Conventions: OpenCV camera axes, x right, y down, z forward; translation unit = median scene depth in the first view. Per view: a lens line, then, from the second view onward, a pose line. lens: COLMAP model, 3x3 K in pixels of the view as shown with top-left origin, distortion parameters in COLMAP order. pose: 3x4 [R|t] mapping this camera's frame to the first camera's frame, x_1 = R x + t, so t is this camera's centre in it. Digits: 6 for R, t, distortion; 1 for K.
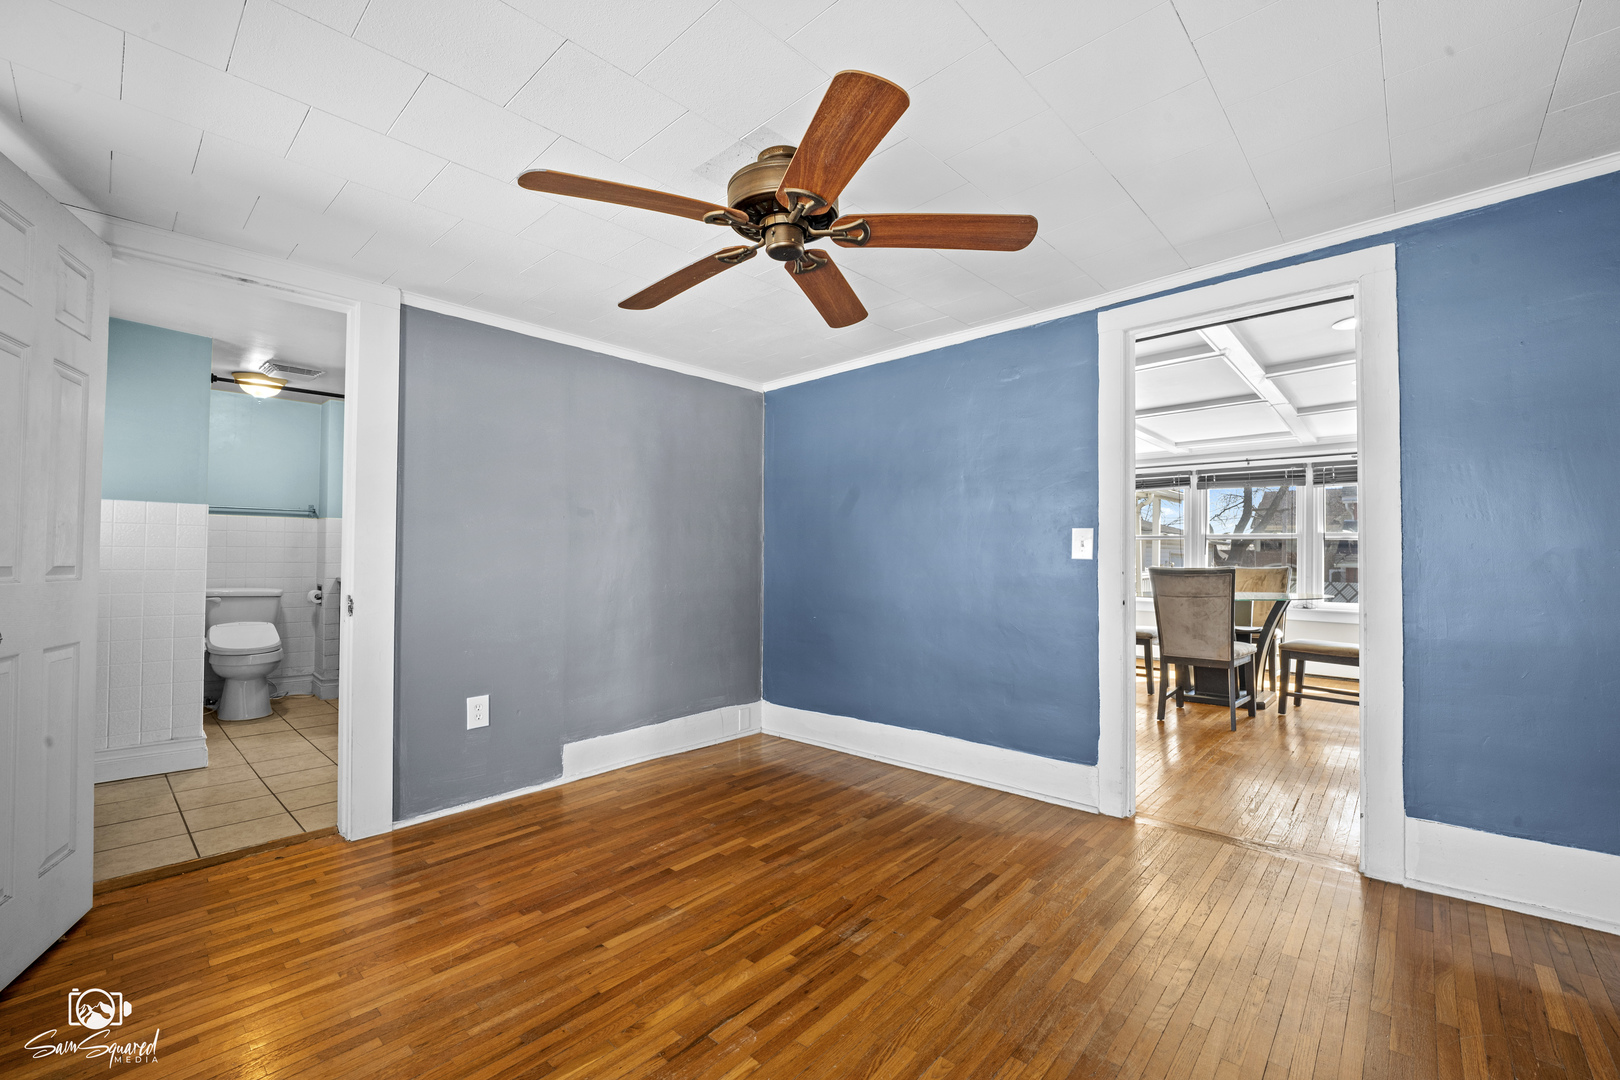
lens RADIAL K [[671.4, 0, 800.3], [0, 671.4, 543.1], [0, 0, 1]] dist [-0.016040, -0.000264]
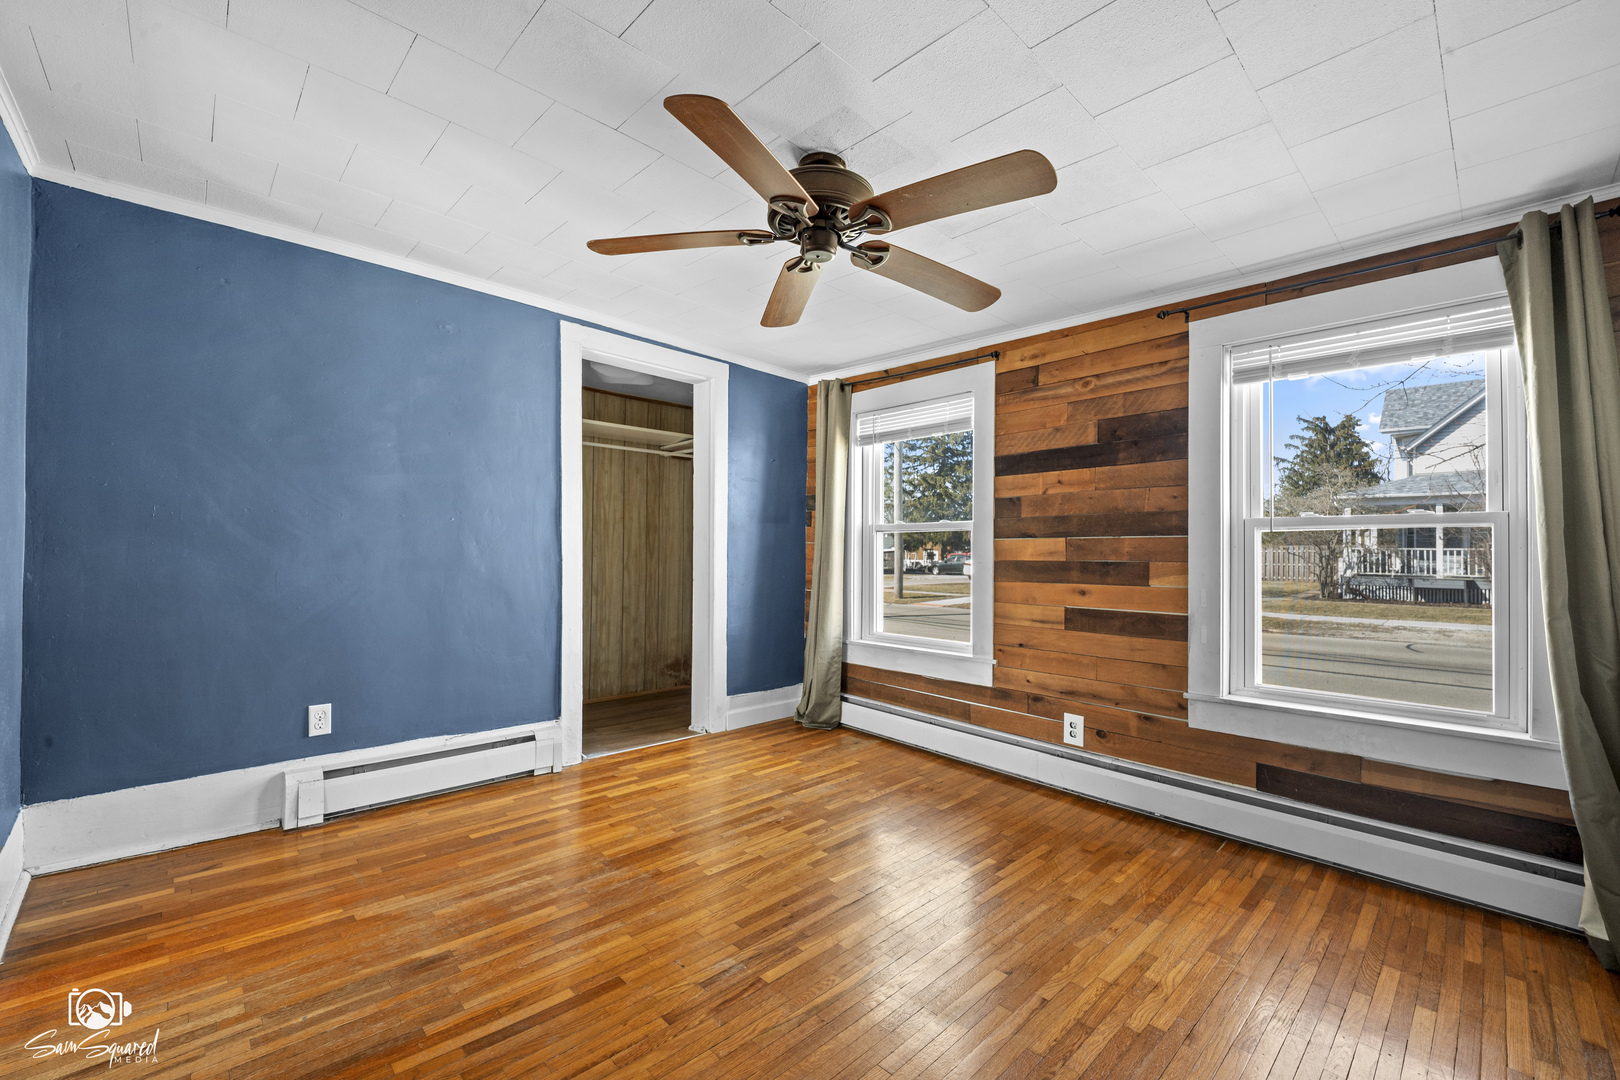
lens RADIAL K [[671.4, 0, 800.3], [0, 671.4, 543.1], [0, 0, 1]] dist [-0.016040, -0.000264]
pose [[-0.997586, -0.013204, 0.068182, -0.069238], [-0.015328, 0.999410, -0.030721, 0.046118], [-0.067736, -0.031692, -0.997200, 1.937754]]
